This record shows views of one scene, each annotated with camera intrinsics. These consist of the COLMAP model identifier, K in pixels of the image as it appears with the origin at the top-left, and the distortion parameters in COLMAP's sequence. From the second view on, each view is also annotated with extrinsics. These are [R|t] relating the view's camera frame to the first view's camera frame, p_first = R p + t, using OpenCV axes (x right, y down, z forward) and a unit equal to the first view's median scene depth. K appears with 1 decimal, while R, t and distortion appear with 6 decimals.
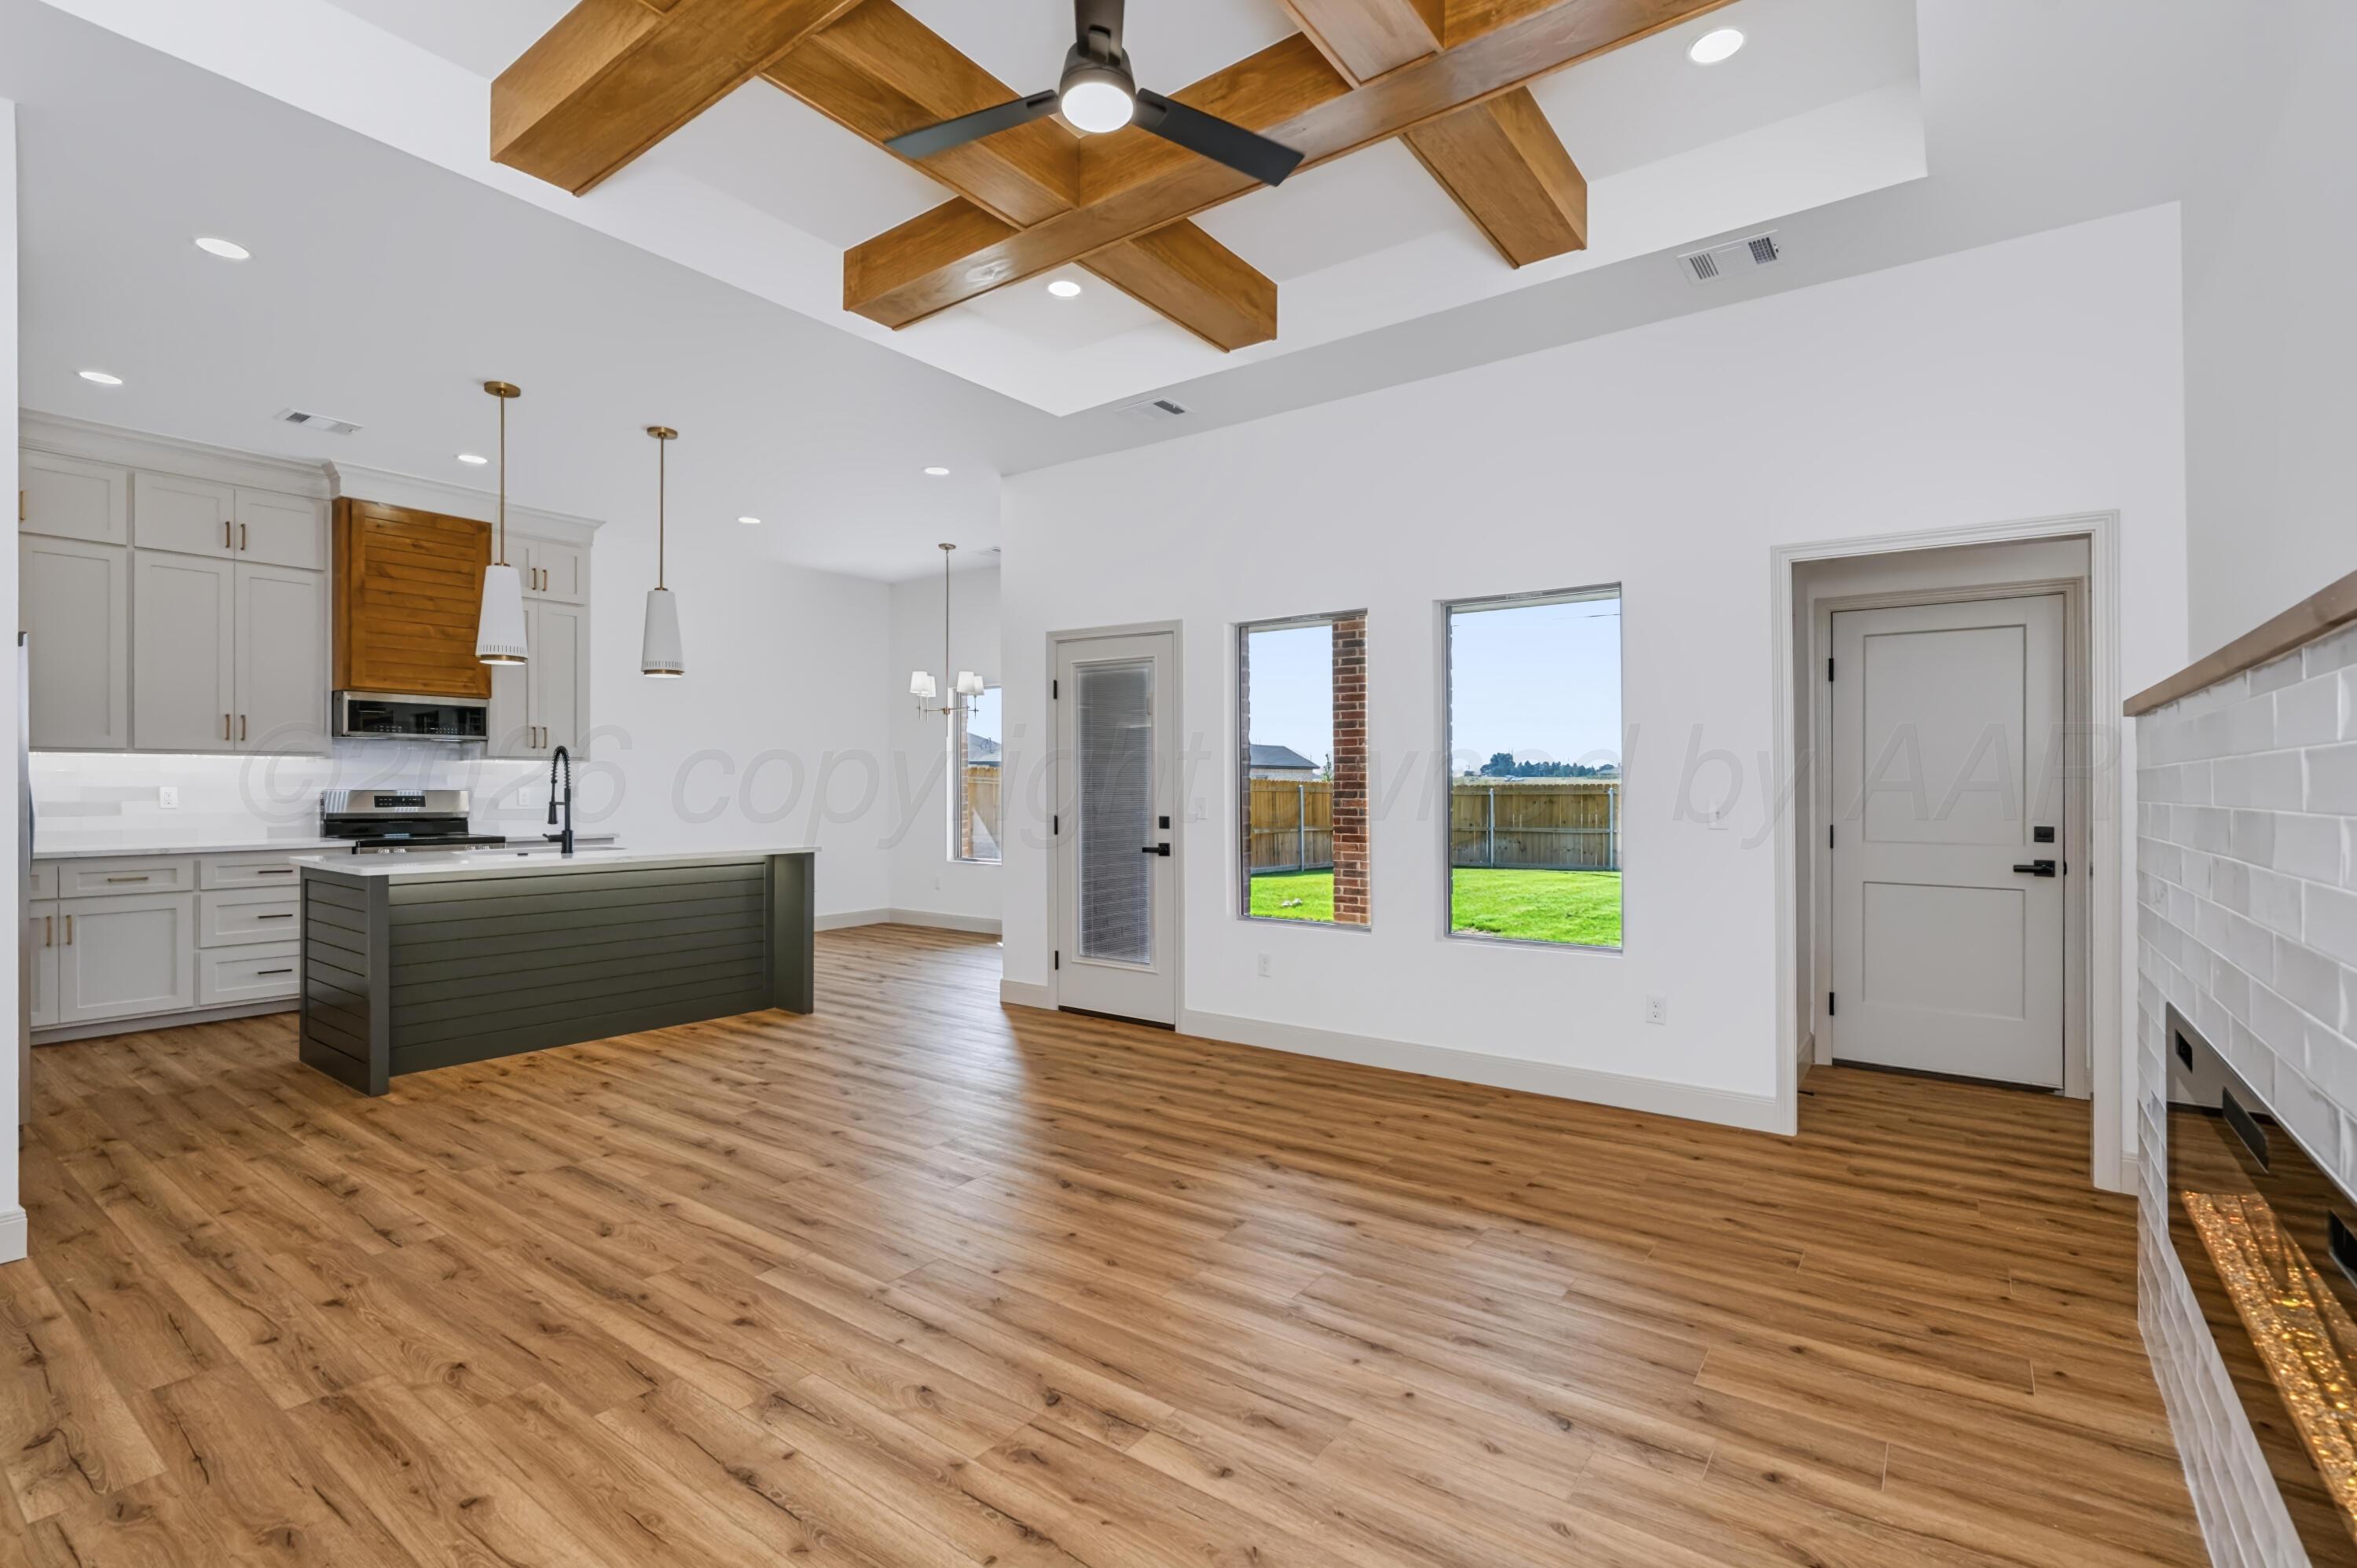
lens RADIAL K [[1062.7, 0, 1172.0], [0, 1062.7, 789.4], [0, 0, 1]] dist [-0.006642, 0.000956]
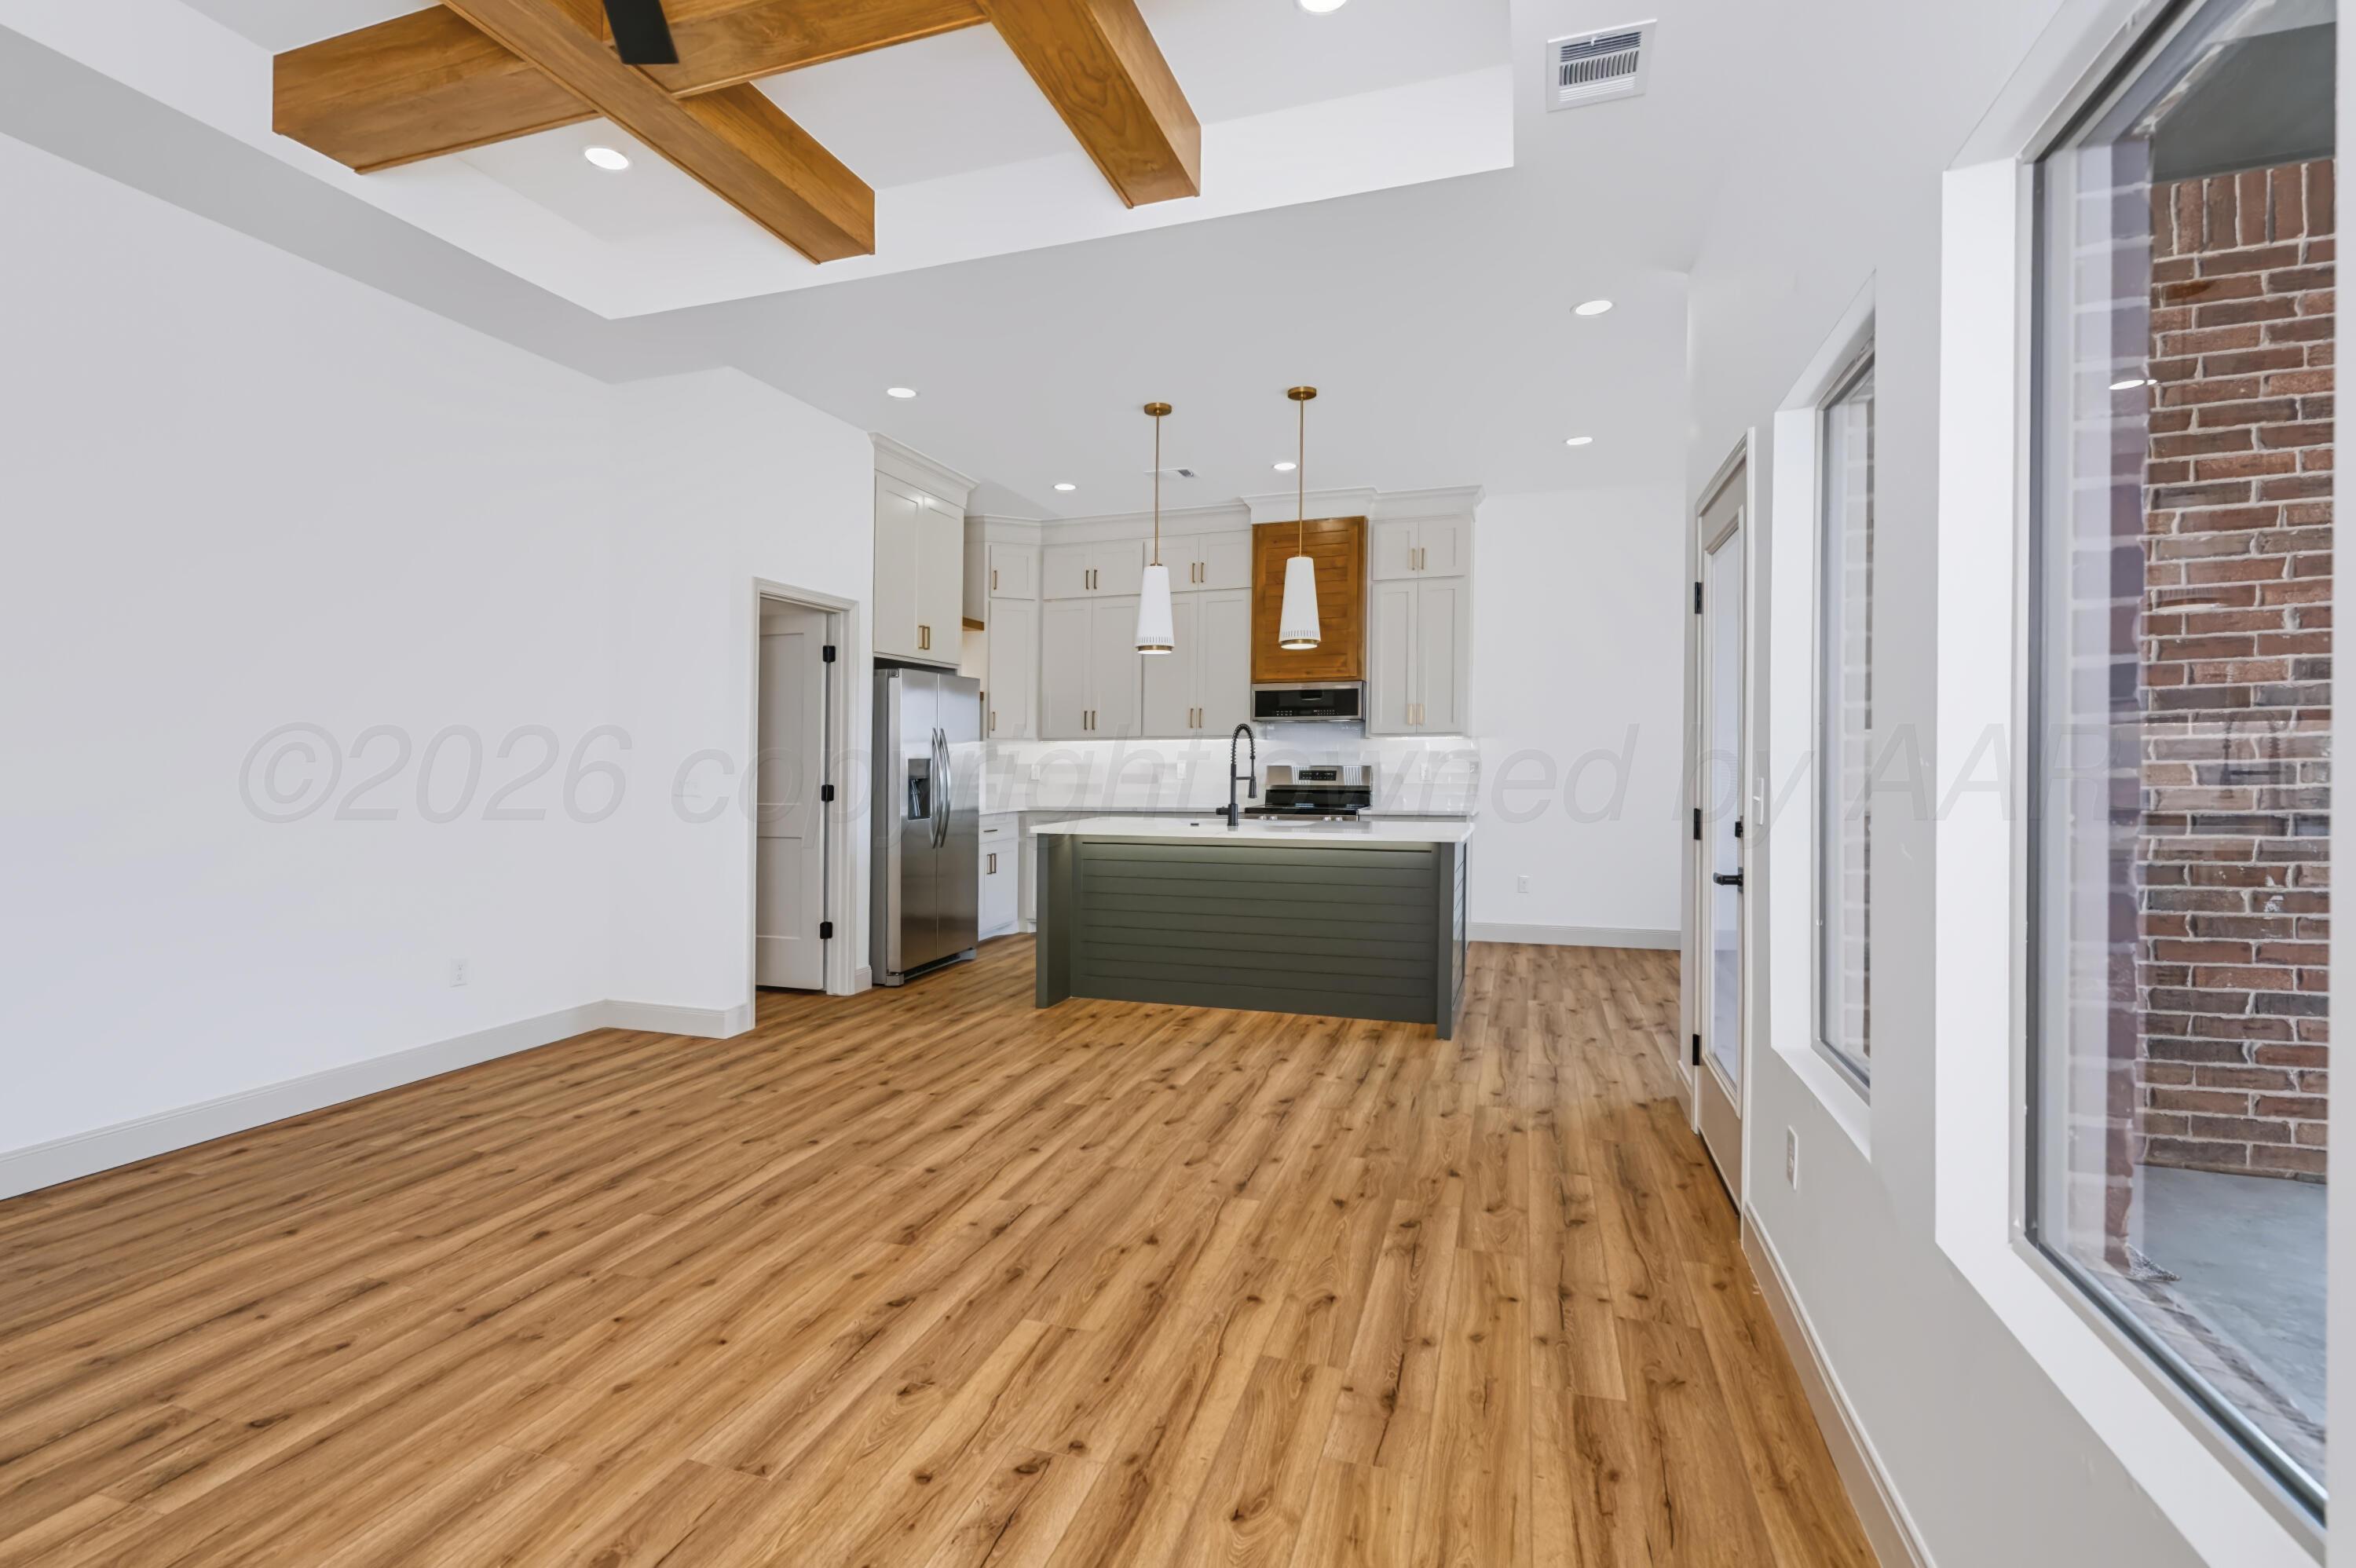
lens RADIAL K [[1079.3, 0, 1178.0], [0, 1079.3, 784.0], [0, 0, 1]] dist [-0.007531, 0.001437]
pose [[0.316906, 0.016314, -0.948317, 0.649116], [0.001446, 0.999843, 0.017684, -0.001097], [0.948456, -0.006976, 0.316833, 0.926803]]
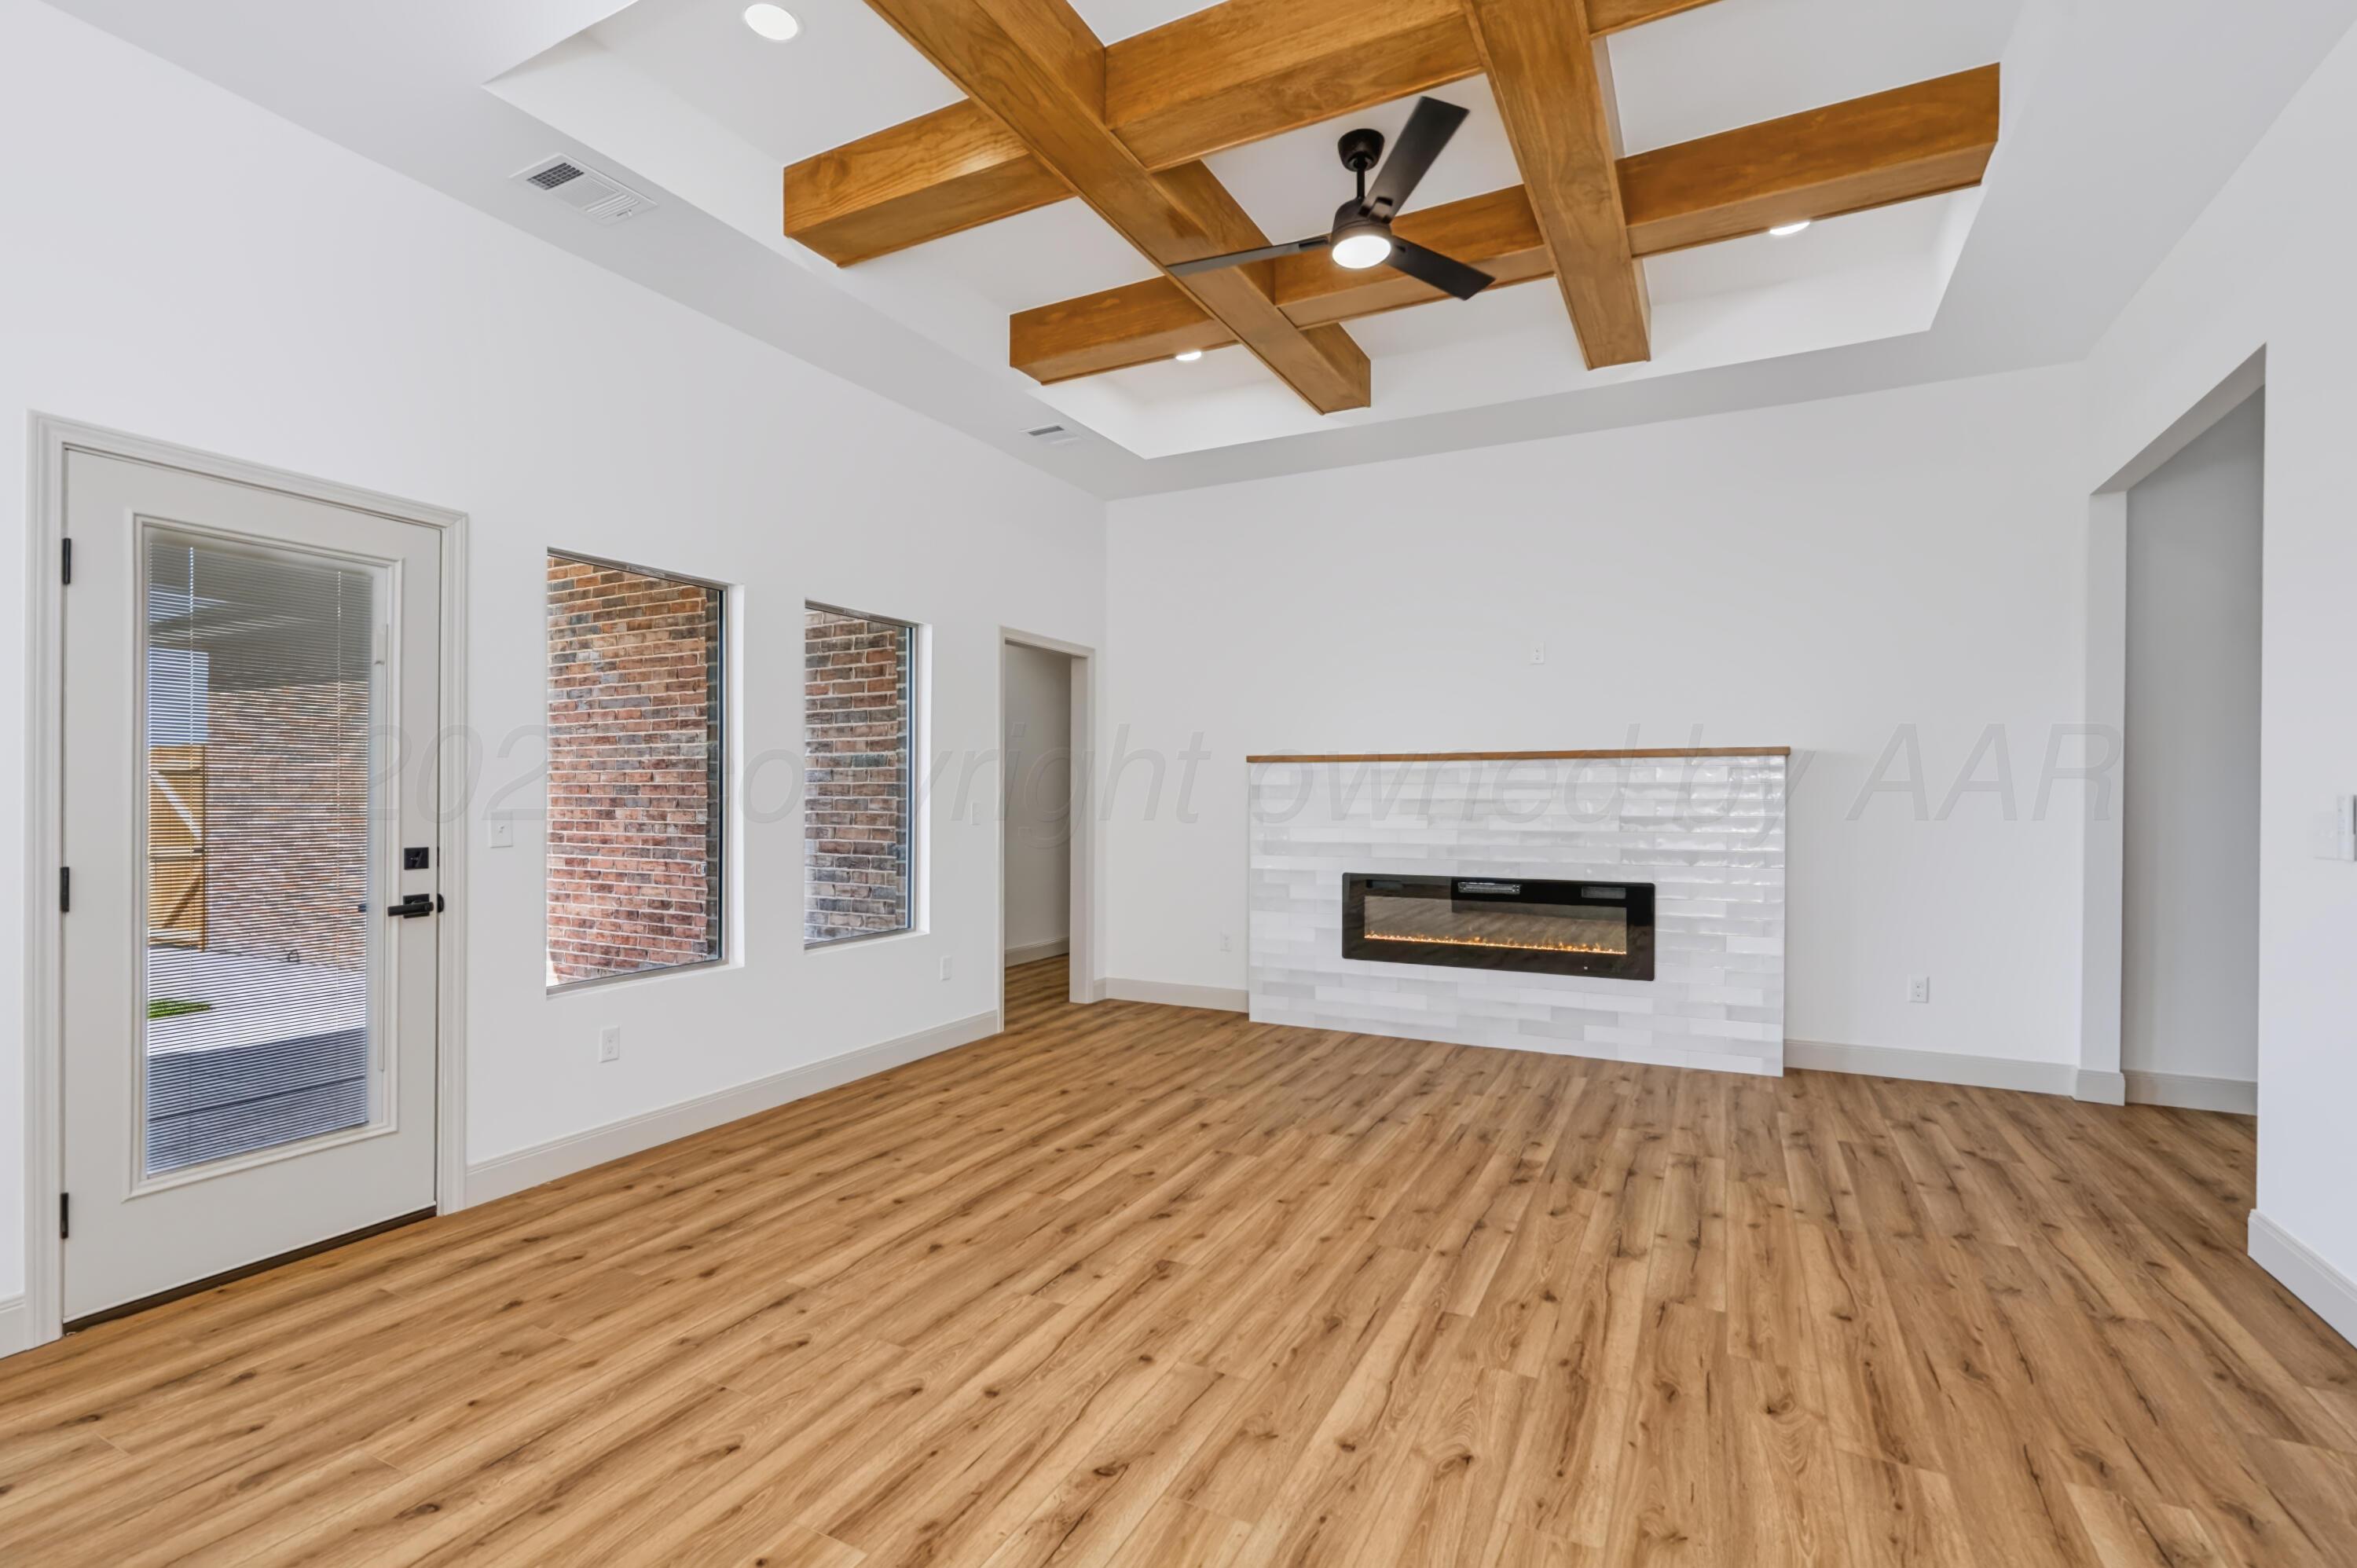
lens RADIAL K [[1062.7, 0, 1172.0], [0, 1062.7, 789.4], [0, 0, 1]] dist [-0.006642, 0.000956]
pose [[-0.150607, 0.001511, 0.988593, -1.011768], [0.002280, 0.999997, -0.001181, -0.006294], [-0.988591, 0.002077, -0.150610, 1.106140]]
